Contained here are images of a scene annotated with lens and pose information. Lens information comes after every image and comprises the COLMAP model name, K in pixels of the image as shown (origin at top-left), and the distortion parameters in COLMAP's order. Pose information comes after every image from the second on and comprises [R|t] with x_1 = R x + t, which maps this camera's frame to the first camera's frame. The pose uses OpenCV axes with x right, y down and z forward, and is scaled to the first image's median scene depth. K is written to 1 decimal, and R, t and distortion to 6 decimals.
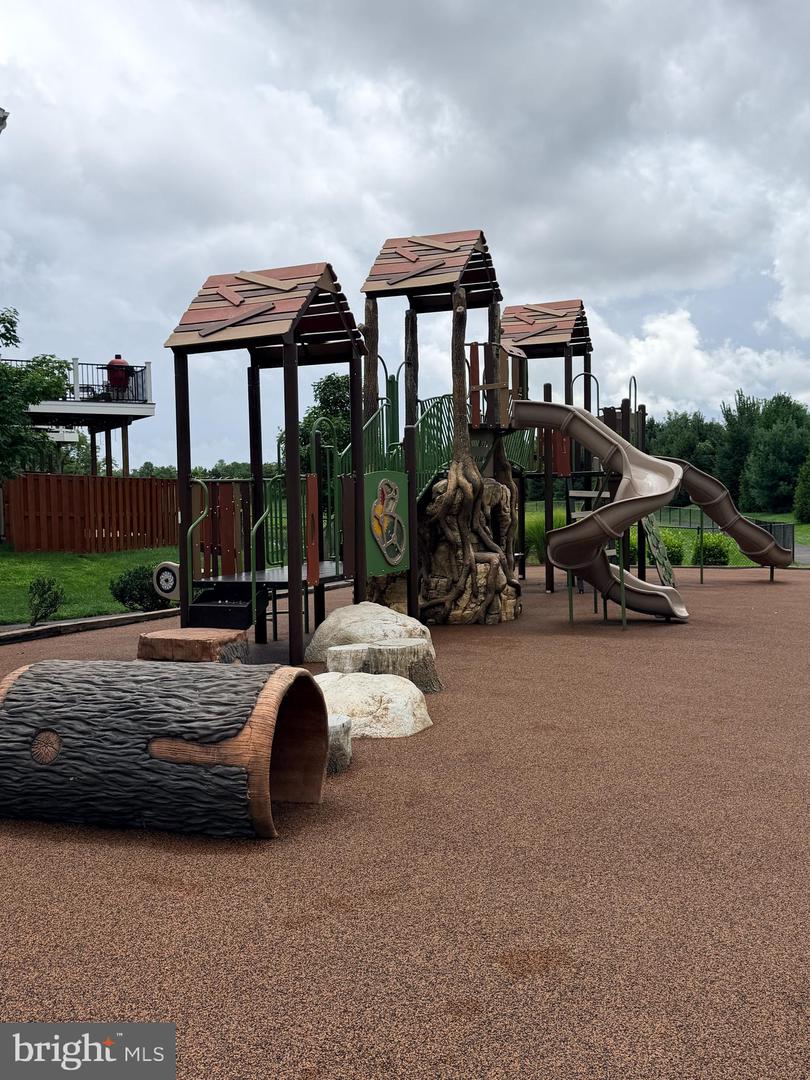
lens RADIAL K [[1095.9, 0, 403.9], [0, 1095.9, 540.3], [0, 0, 1]] dist [0.096466, 0.000000]
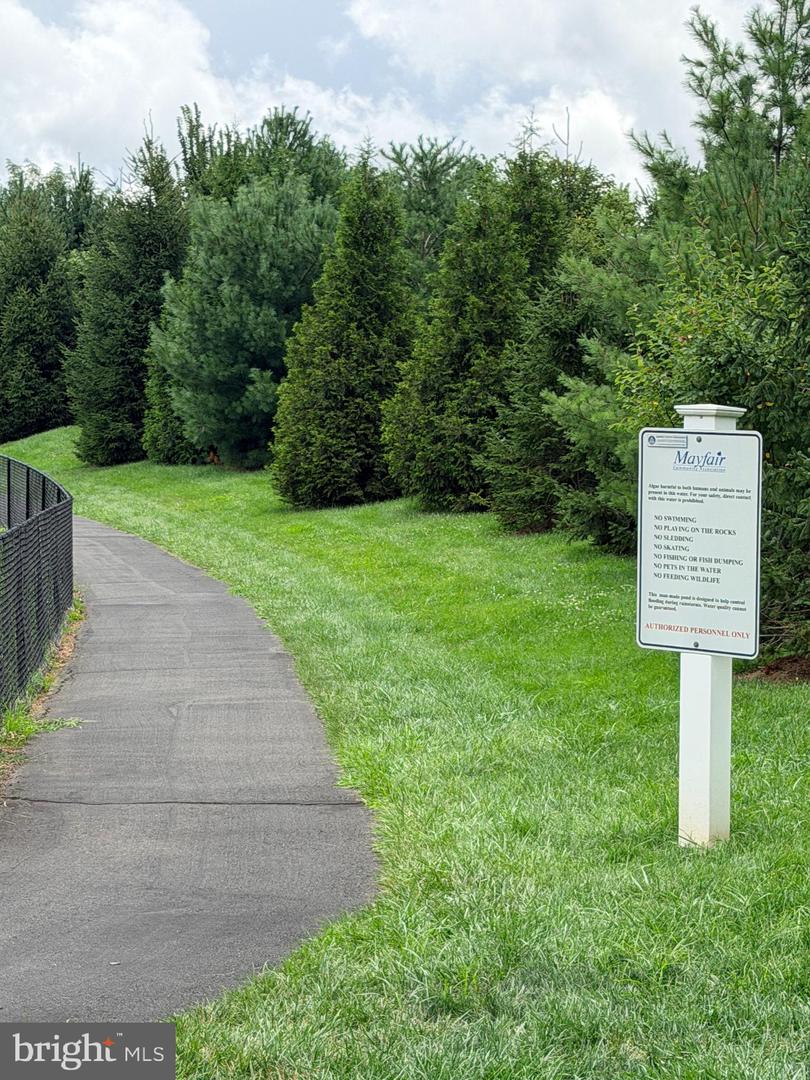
lens RADIAL K [[2423.1, 0, 405.1], [0, 2423.1, 540.1], [0, 0, 1]] dist [0.017076, 0.000000]
pose [[0.944124, 0.017728, 0.329112, 0.151938], [-0.022489, 0.999690, 0.010664, -0.012520], [-0.328821, -0.017469, 0.944231, 0.331324]]
